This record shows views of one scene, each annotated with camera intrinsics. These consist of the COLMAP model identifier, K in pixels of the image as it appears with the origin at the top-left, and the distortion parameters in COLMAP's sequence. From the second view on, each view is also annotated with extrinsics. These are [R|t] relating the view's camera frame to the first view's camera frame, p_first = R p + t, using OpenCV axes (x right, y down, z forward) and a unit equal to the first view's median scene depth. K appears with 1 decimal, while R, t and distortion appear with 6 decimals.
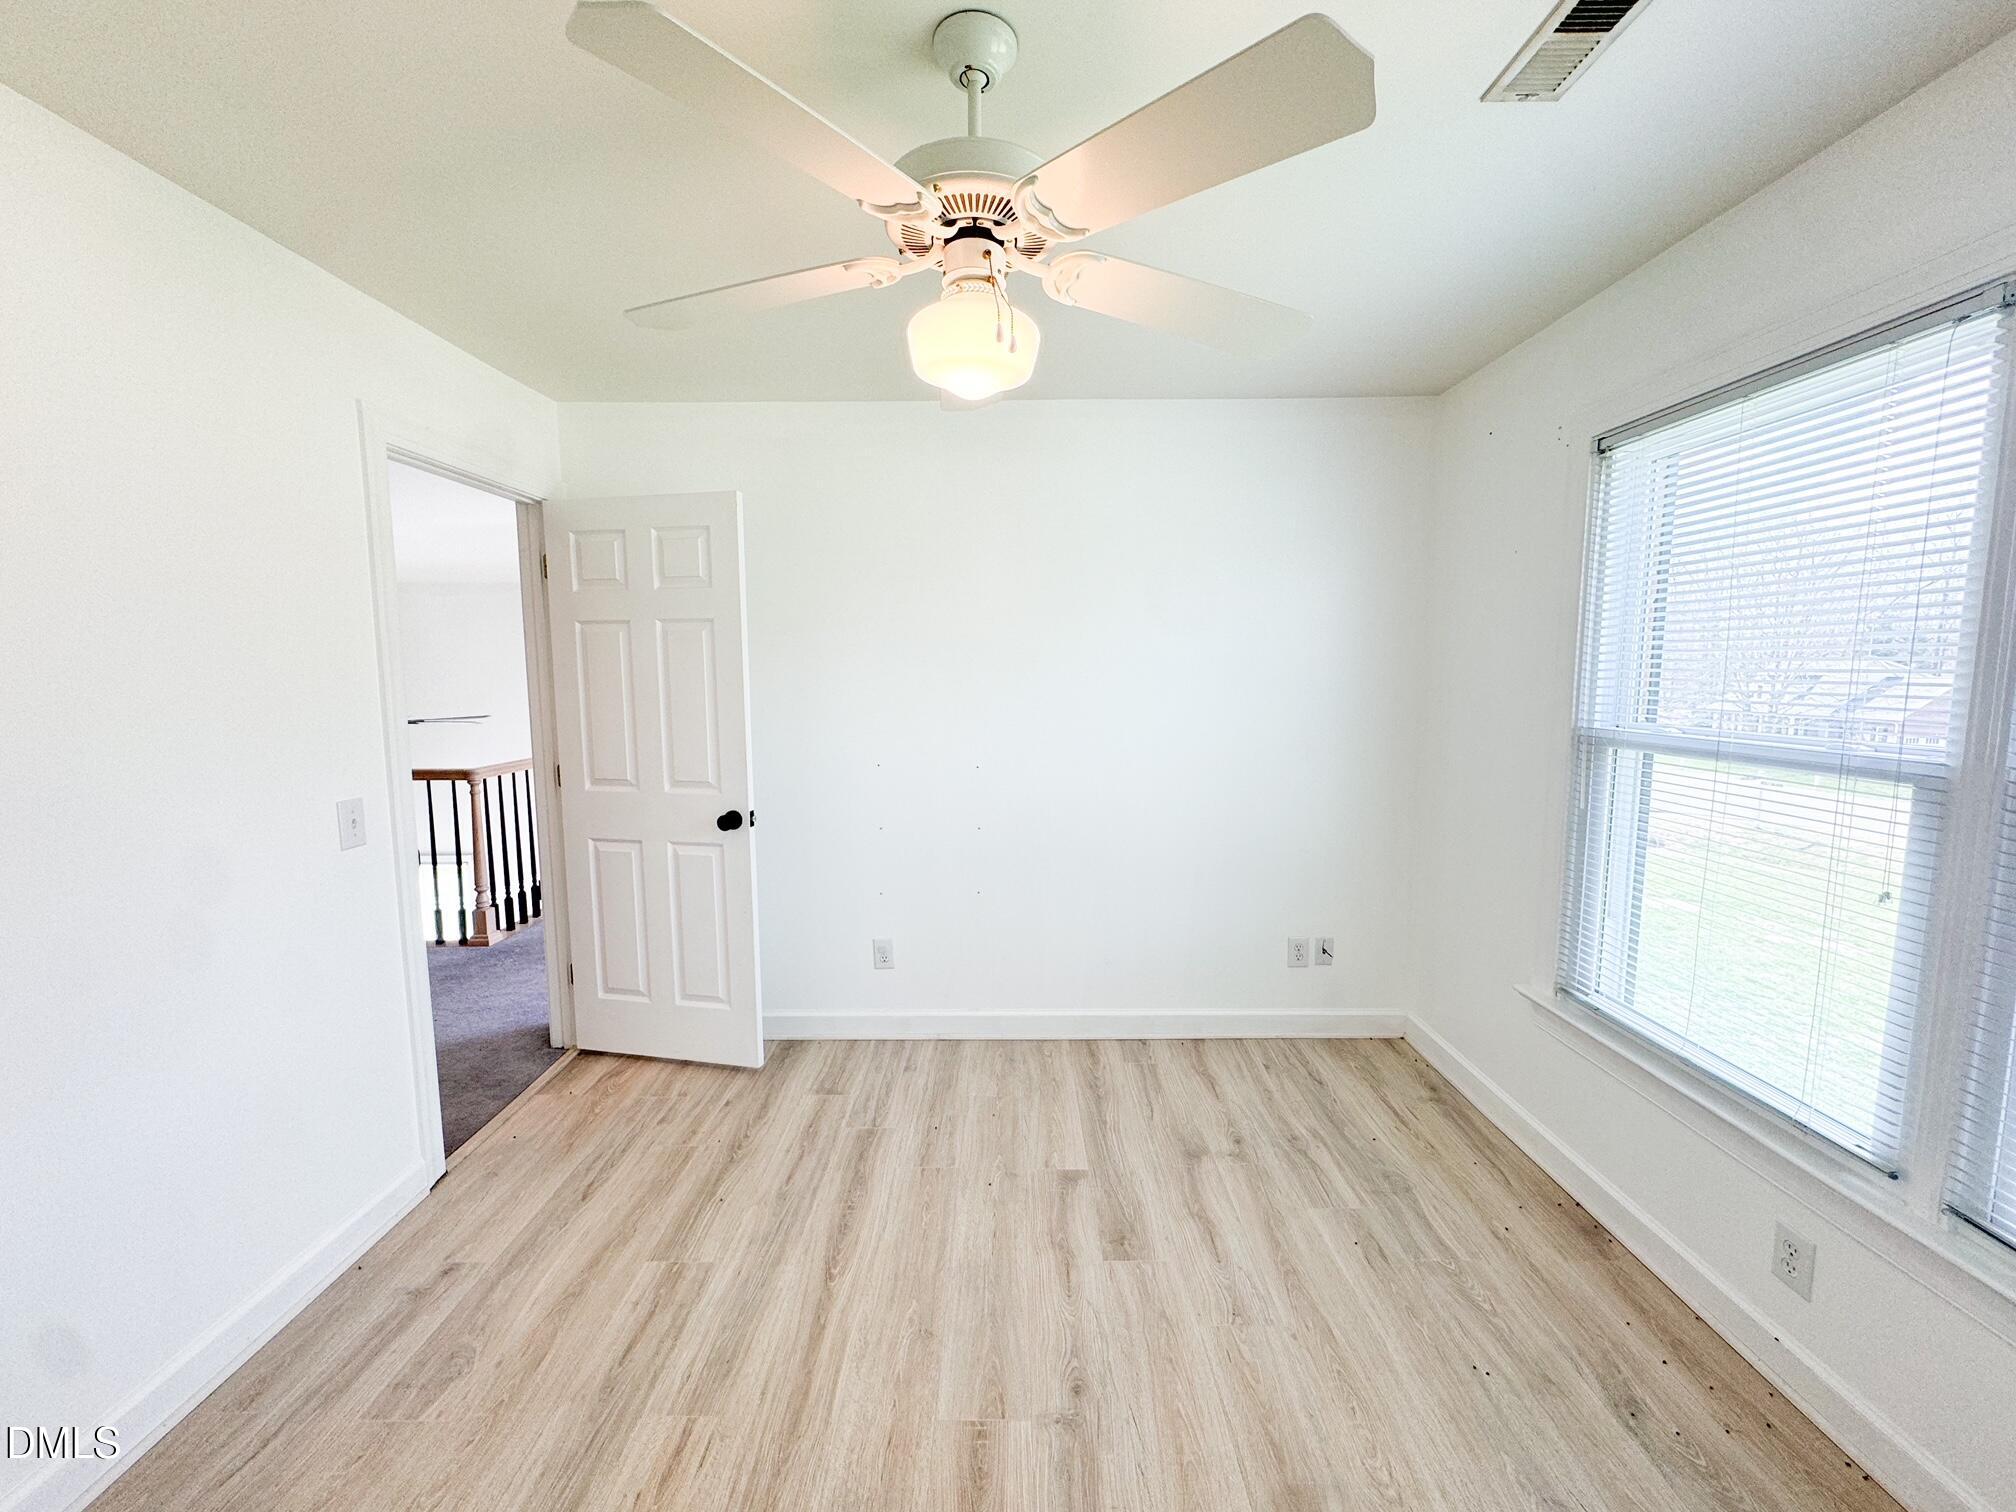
lens RADIAL K [[808.9, 0, 1005.4], [0, 808.9, 756.0], [0, 0, 1]] dist [-0.002040, -0.000313]
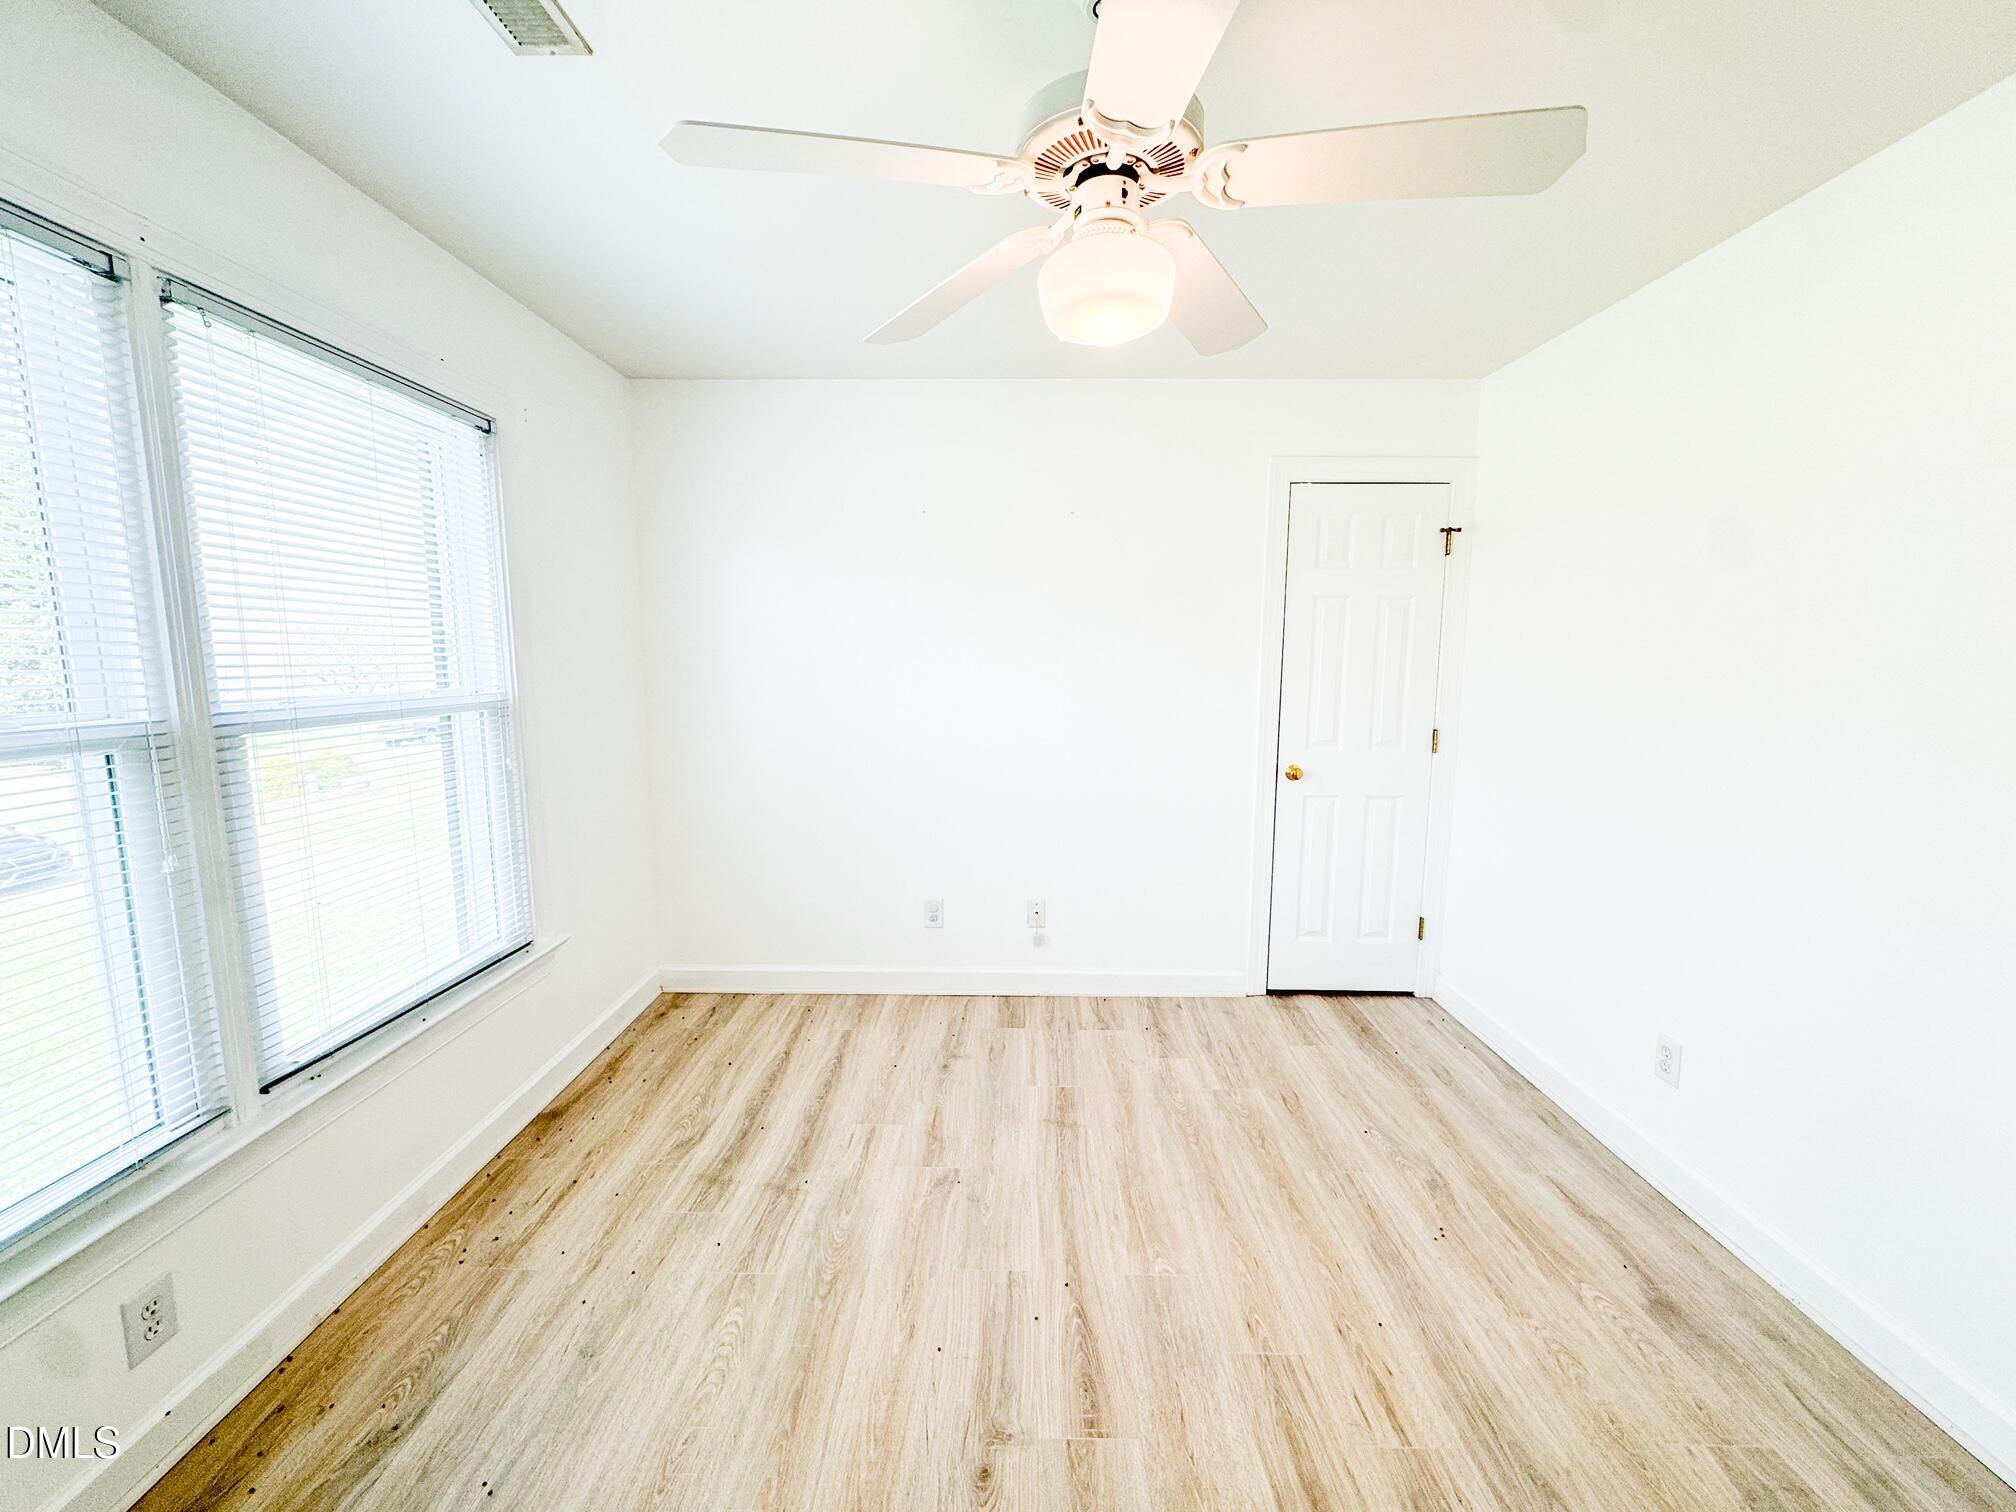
lens RADIAL K [[808.9, 0, 1005.4], [0, 808.9, 756.0], [0, 0, 1]] dist [-0.002040, -0.000313]
pose [[-0.999960, 0.000971, 0.008862, 0.062570], [0.002999, 0.972744, 0.231862, -0.161708], [-0.008395, 0.231879, -0.972708, 1.776781]]
